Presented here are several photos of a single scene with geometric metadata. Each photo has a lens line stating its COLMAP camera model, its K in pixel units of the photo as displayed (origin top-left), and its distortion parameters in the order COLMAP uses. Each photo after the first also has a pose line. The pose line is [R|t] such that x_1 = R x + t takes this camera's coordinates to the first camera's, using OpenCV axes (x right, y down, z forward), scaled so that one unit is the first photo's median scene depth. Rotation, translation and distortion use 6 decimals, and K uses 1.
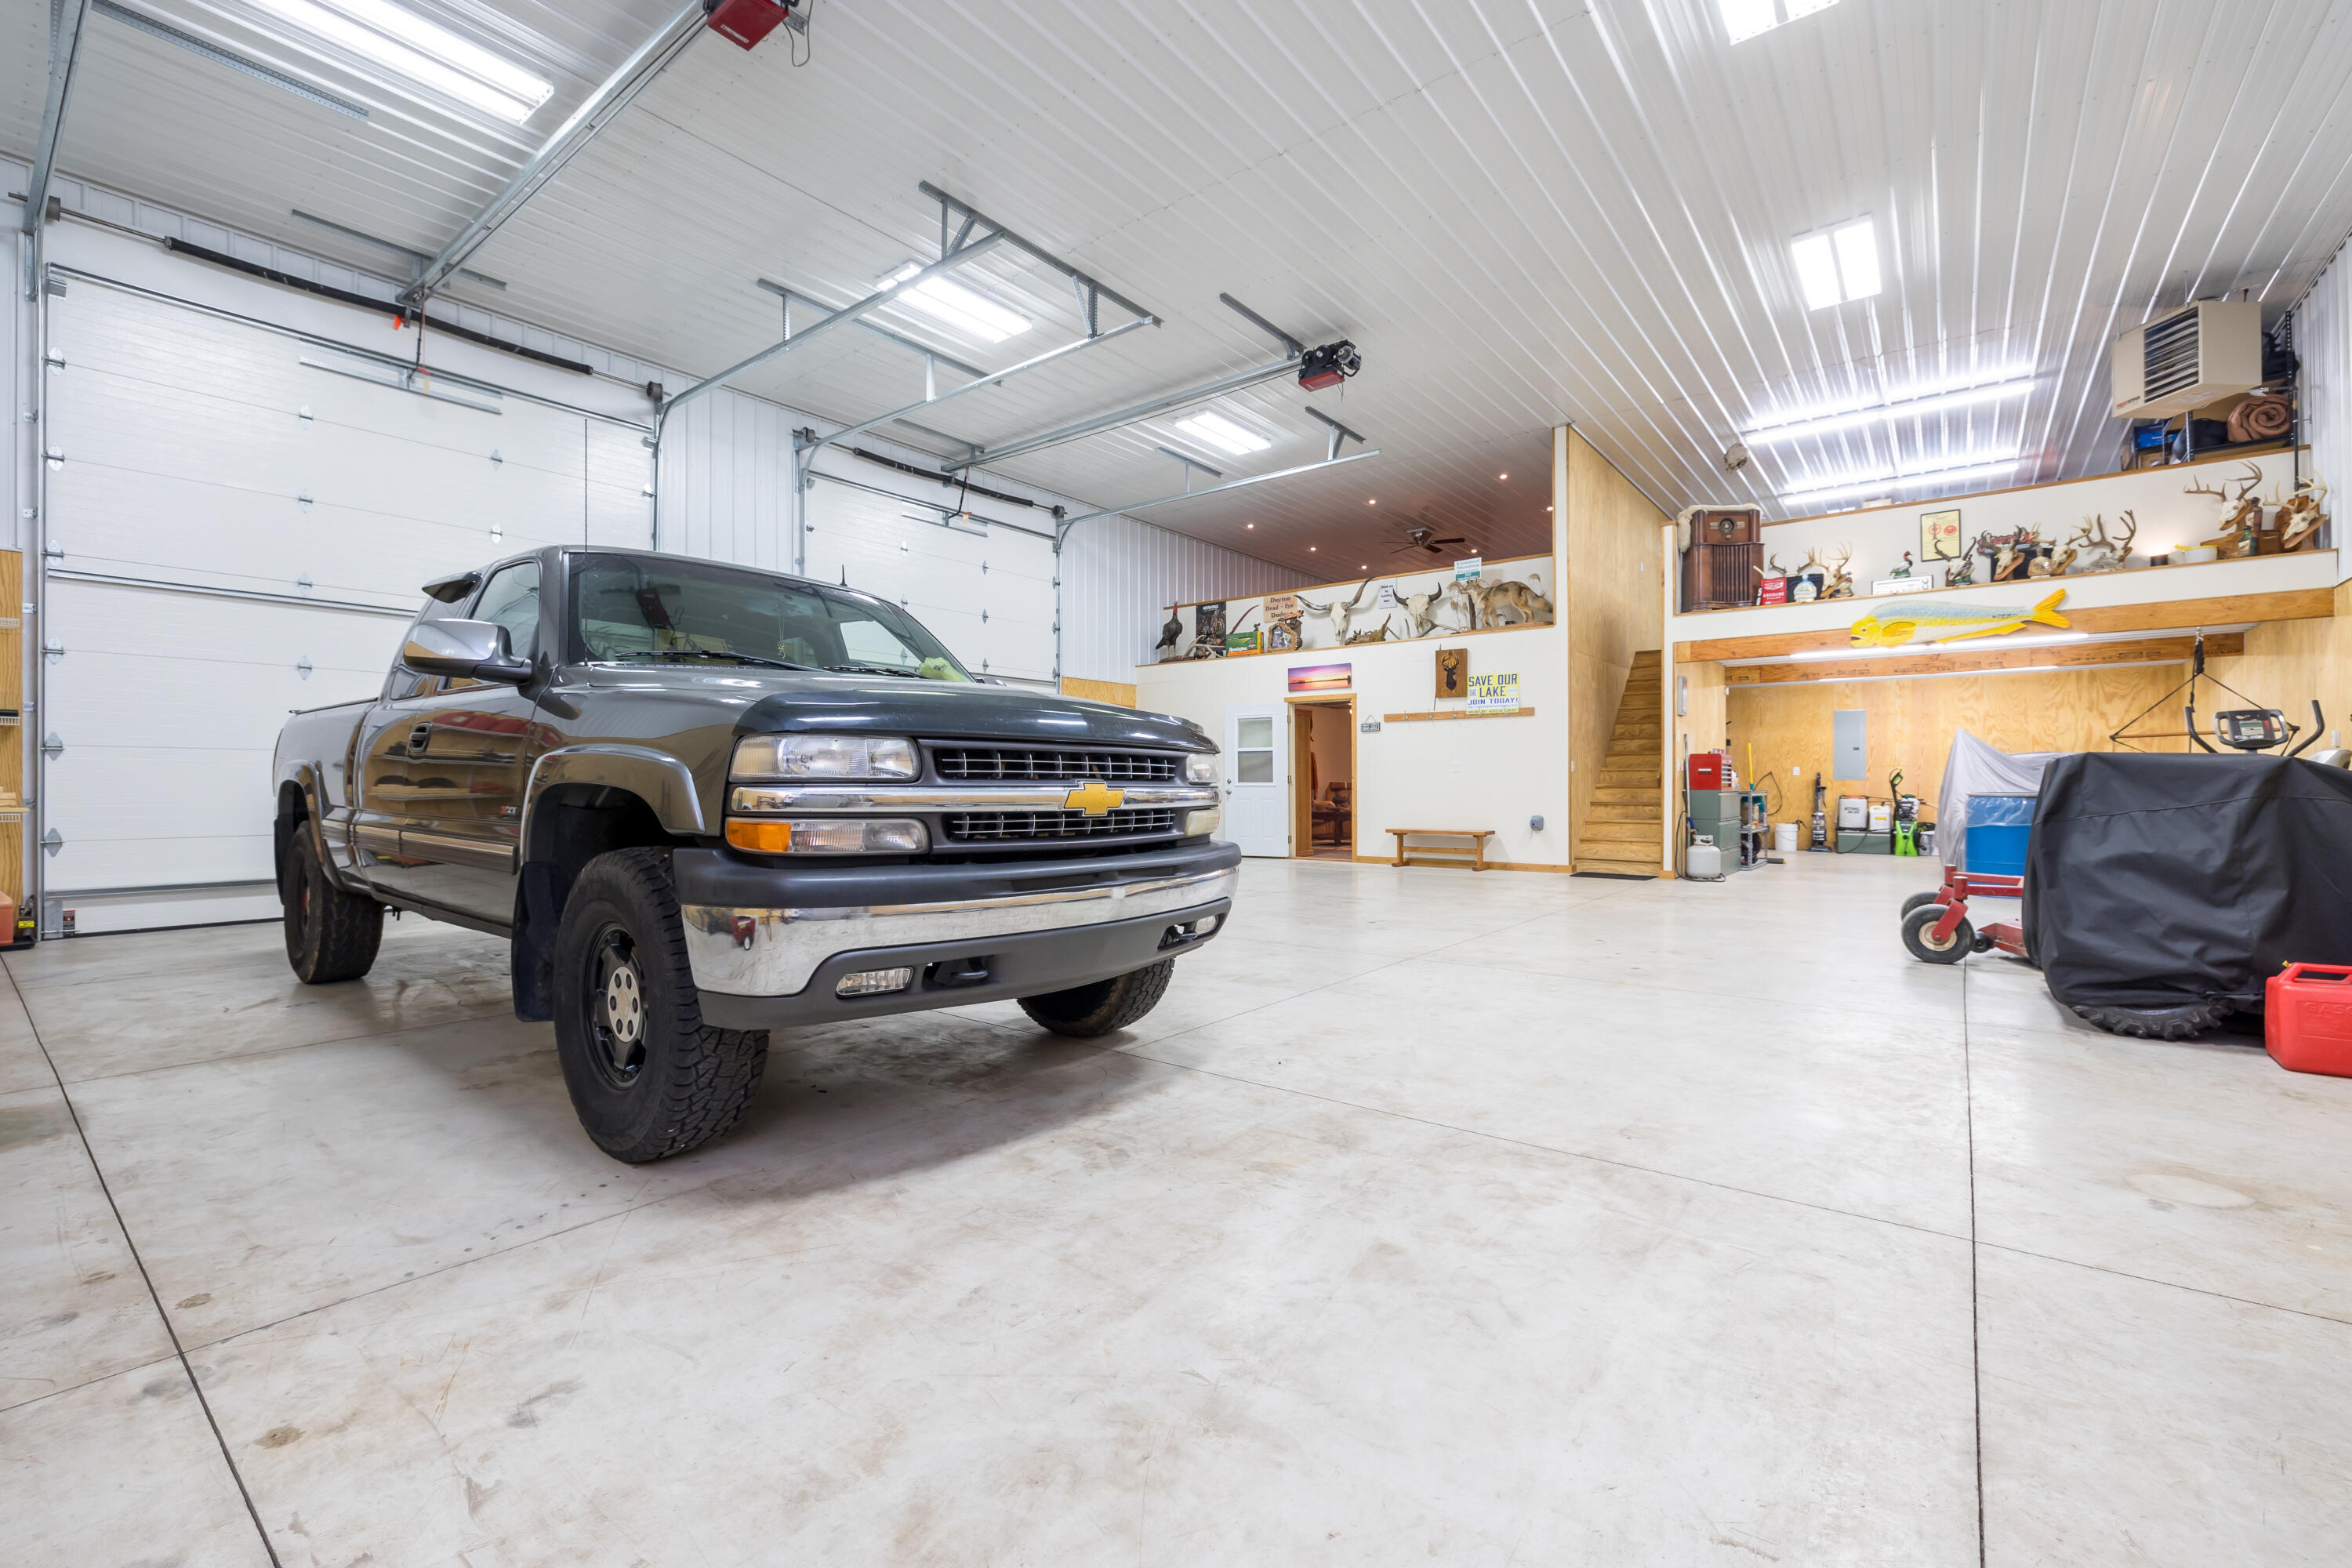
lens RADIAL K [[985.1, 0, 1158.8], [0, 985.1, 783.6], [0, 0, 1]] dist [-0.003987, 0.001672]
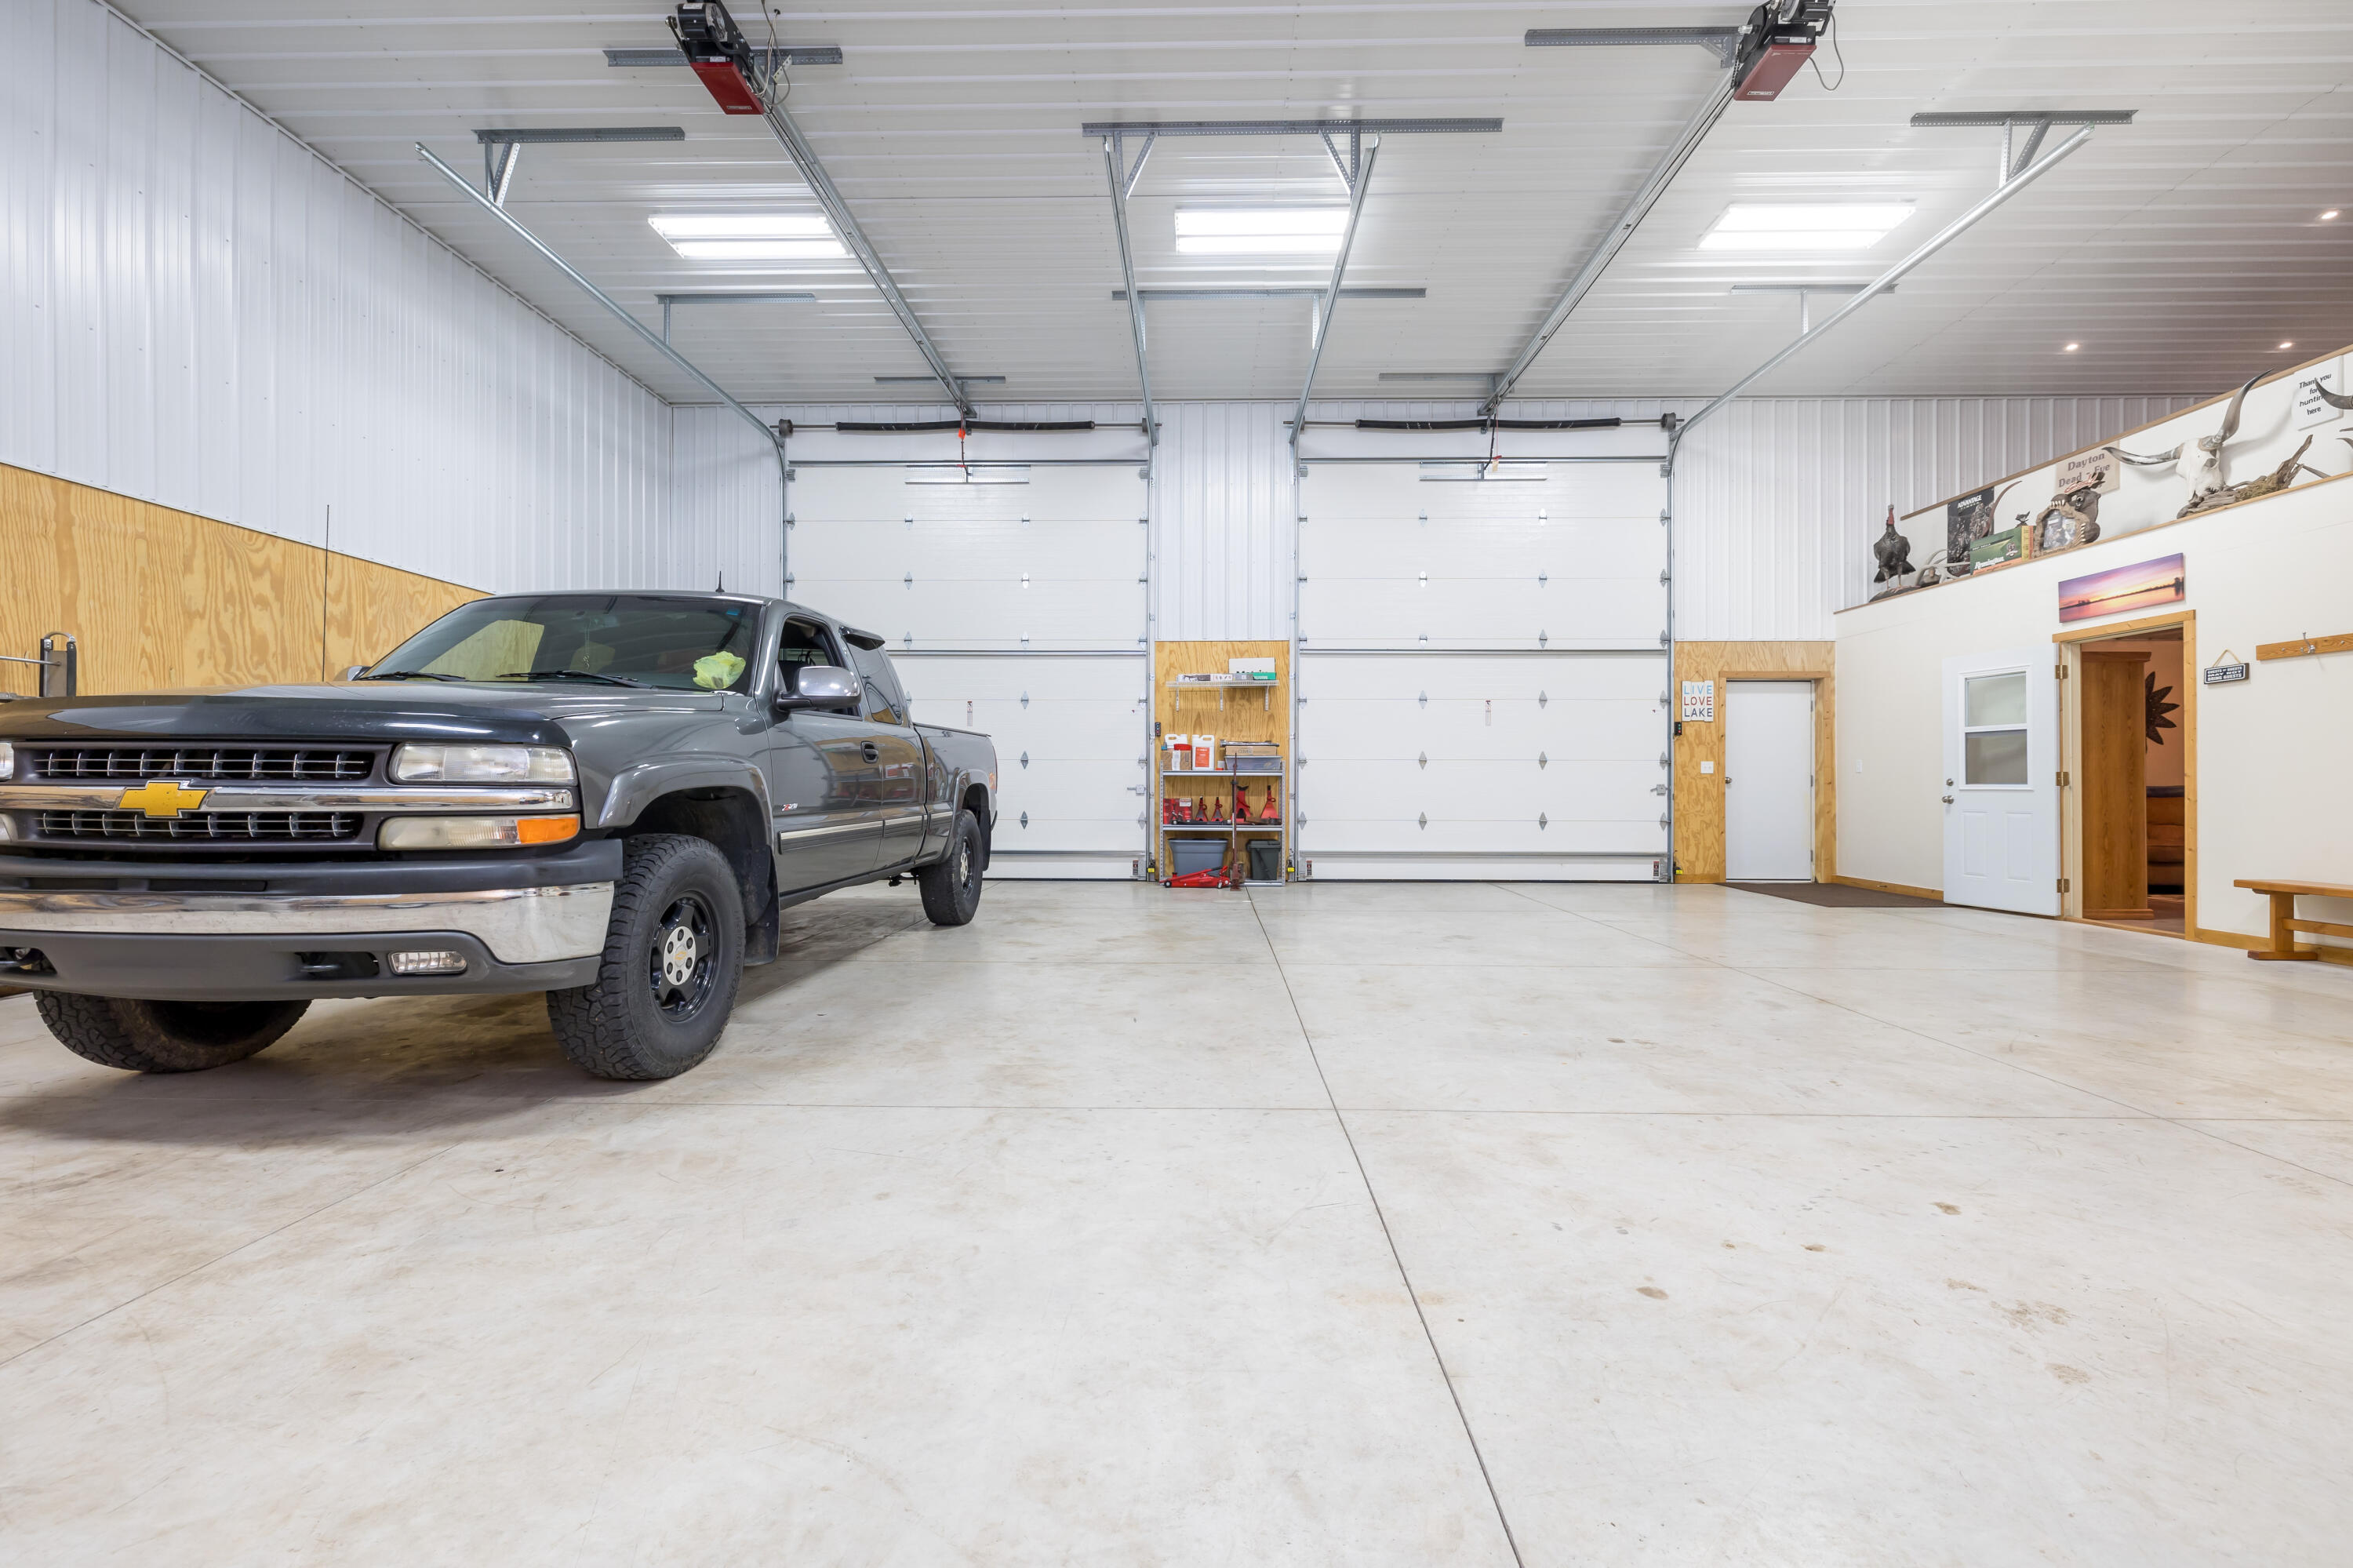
lens RADIAL K [[985.6, 0, 1179.4], [0, 985.6, 781.6], [0, 0, 1]] dist [-0.003987, 0.001672]
pose [[0.608888, -0.000175, -0.793257, 0.336203], [-0.002380, 0.999995, -0.002048, -0.000506], [0.793253, 0.003135, 0.608884, 0.321707]]
